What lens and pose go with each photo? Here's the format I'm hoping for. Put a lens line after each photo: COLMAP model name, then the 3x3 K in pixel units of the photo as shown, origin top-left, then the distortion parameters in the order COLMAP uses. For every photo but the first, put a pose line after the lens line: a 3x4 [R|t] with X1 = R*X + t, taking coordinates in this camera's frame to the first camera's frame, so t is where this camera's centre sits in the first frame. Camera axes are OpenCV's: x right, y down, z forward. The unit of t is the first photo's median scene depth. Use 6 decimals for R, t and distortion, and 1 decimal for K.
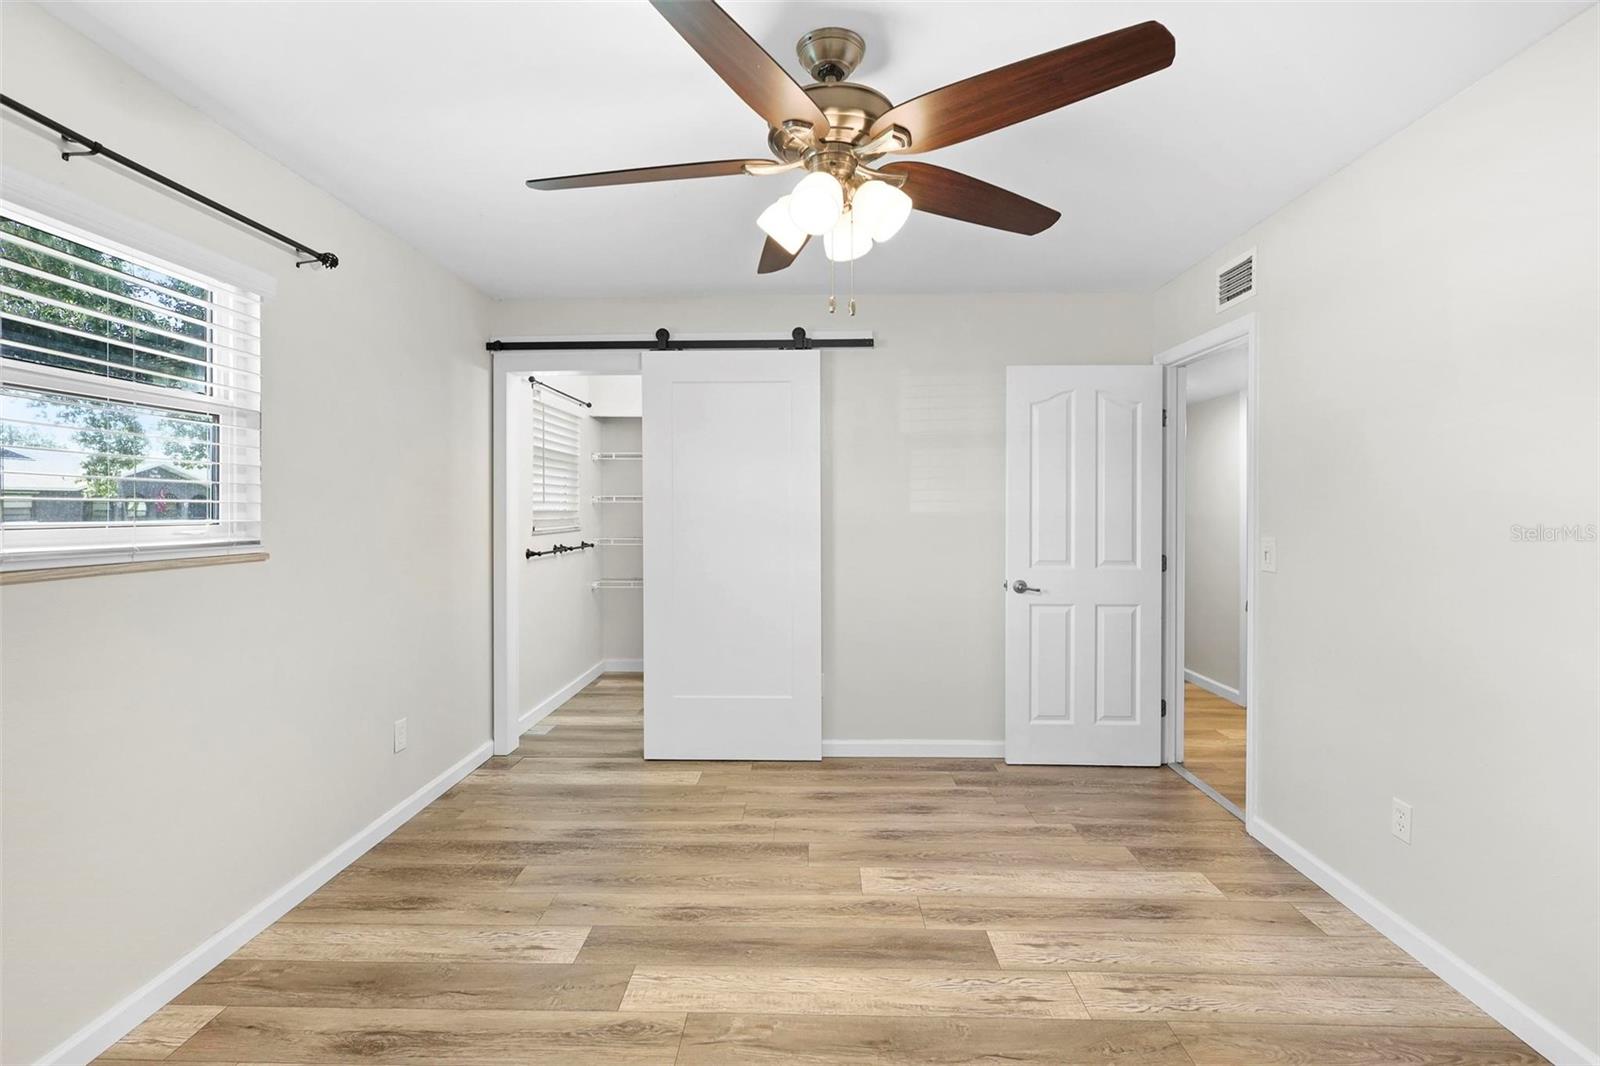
lens RADIAL K [[742.8, 0, 786.3], [0, 742.8, 522.9], [0, 0, 1]] dist [-0.002215, -0.000180]
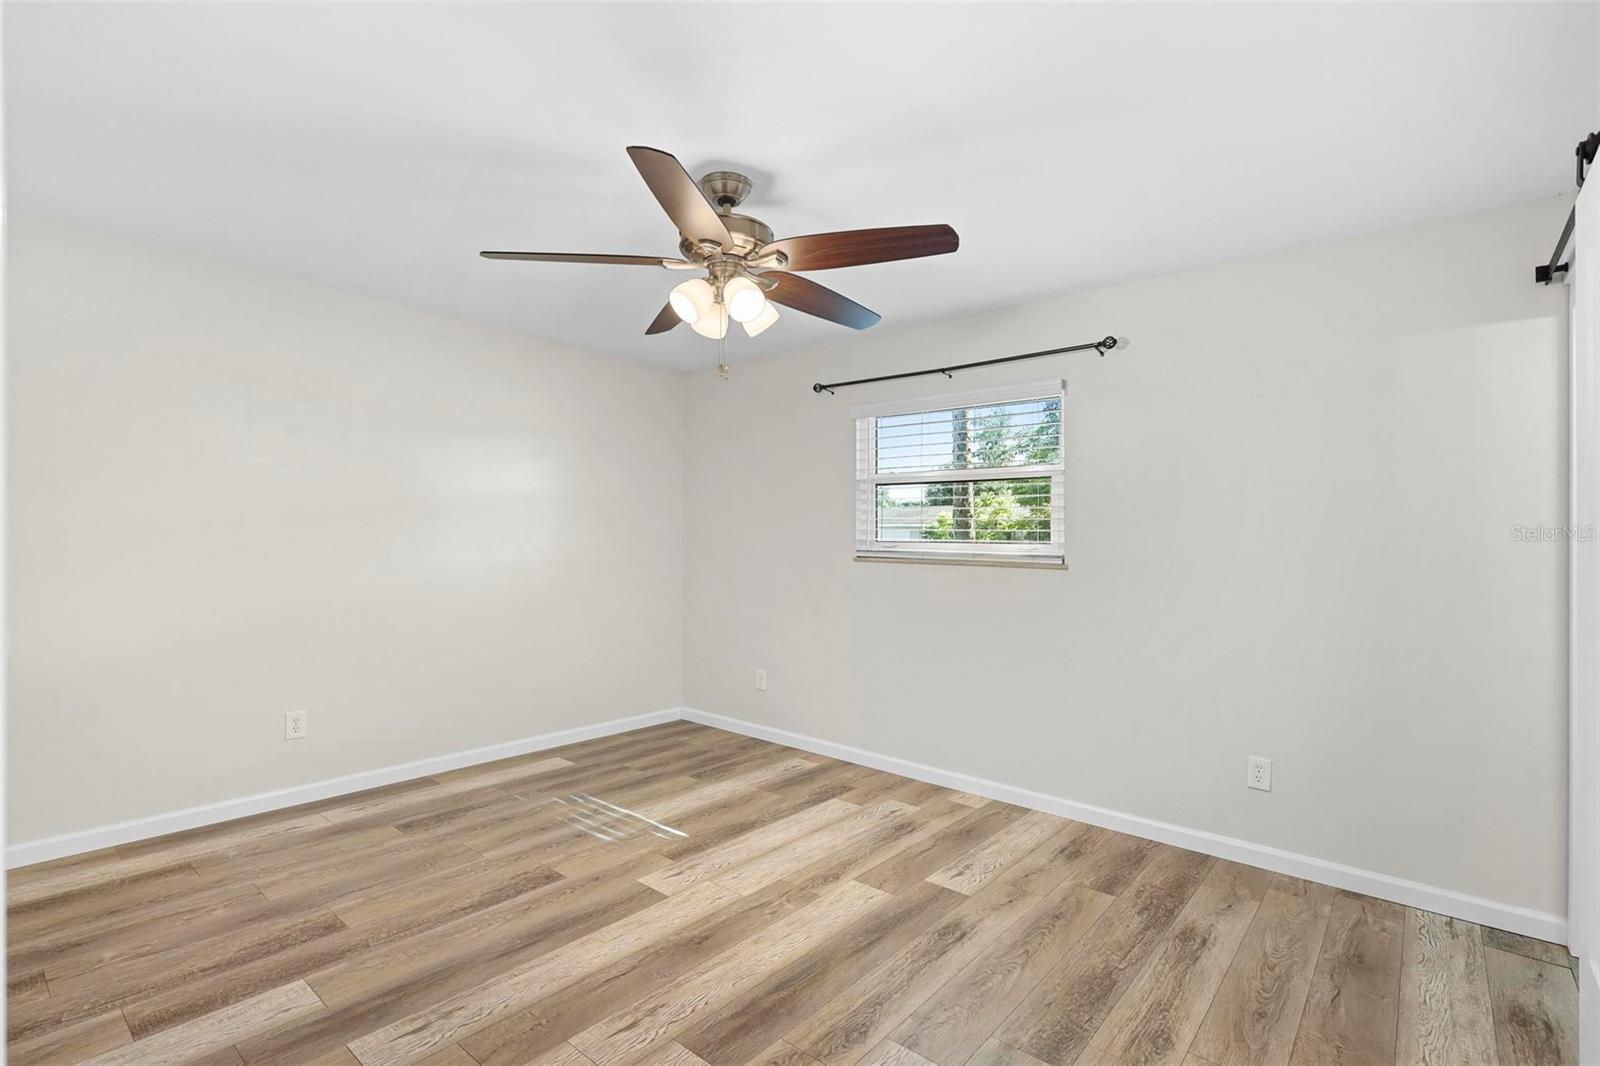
lens RADIAL K [[742.8, 0, 788.0], [0, 742.8, 534.2], [0, 0, 1]] dist [-0.002215, -0.000180]
pose [[-0.621860, -0.016904, -0.782946, 0.837364], [-0.033266, 0.999435, 0.004843, -0.009424], [0.782422, 0.029058, -0.622071, 1.511652]]
